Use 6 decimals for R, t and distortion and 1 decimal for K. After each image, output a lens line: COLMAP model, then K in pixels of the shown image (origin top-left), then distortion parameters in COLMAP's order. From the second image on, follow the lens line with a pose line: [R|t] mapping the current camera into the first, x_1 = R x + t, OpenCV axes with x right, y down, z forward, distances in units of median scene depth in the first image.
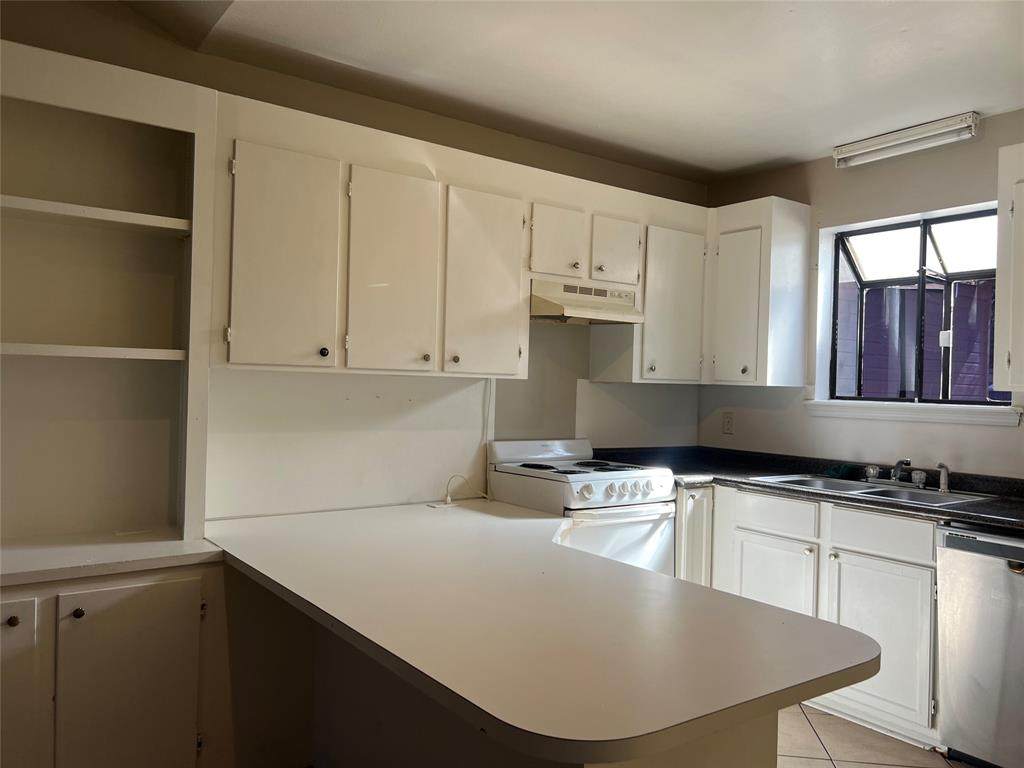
lens RADIAL K [[785.0, 0, 512.2], [0, 785.0, 385.4], [0, 0, 1]] dist [0.010937, 0.000104]
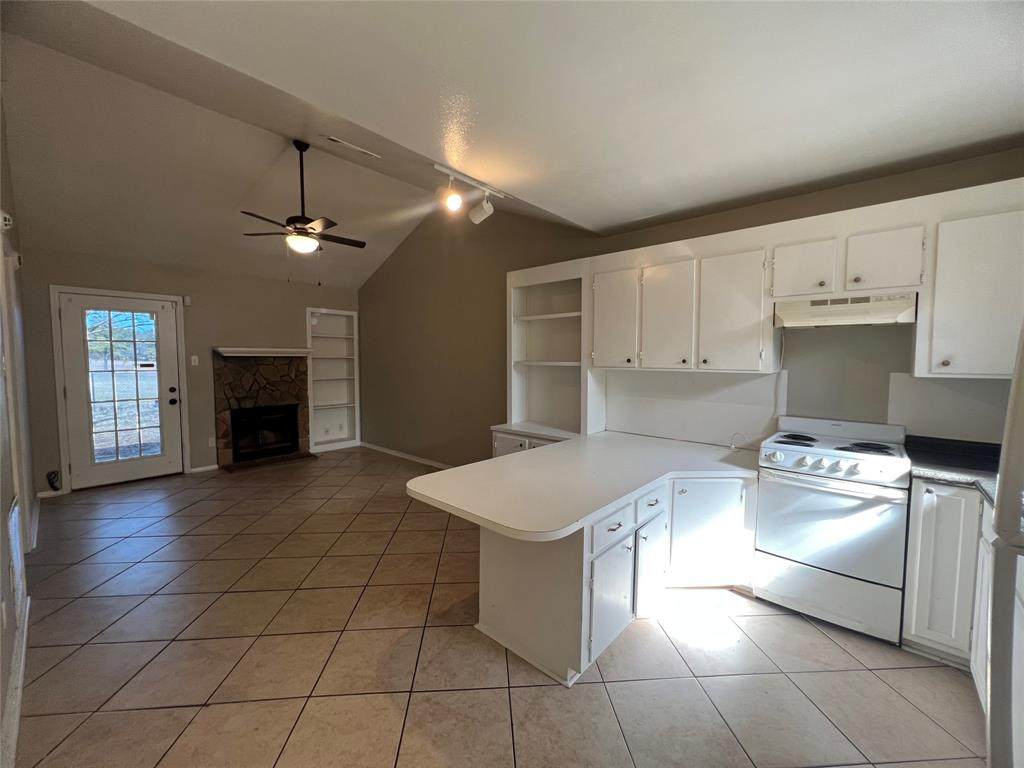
lens RADIAL K [[412.1, 0, 511.9], [0, 412.1, 381.7], [0, 0, 1]] dist [-0.001376, -0.000121]
pose [[0.197154, 0.024641, -0.980063, 0.640856], [-0.003368, 0.999695, 0.024457, -0.009312], [0.980367, -0.001521, 0.197176, 0.377834]]
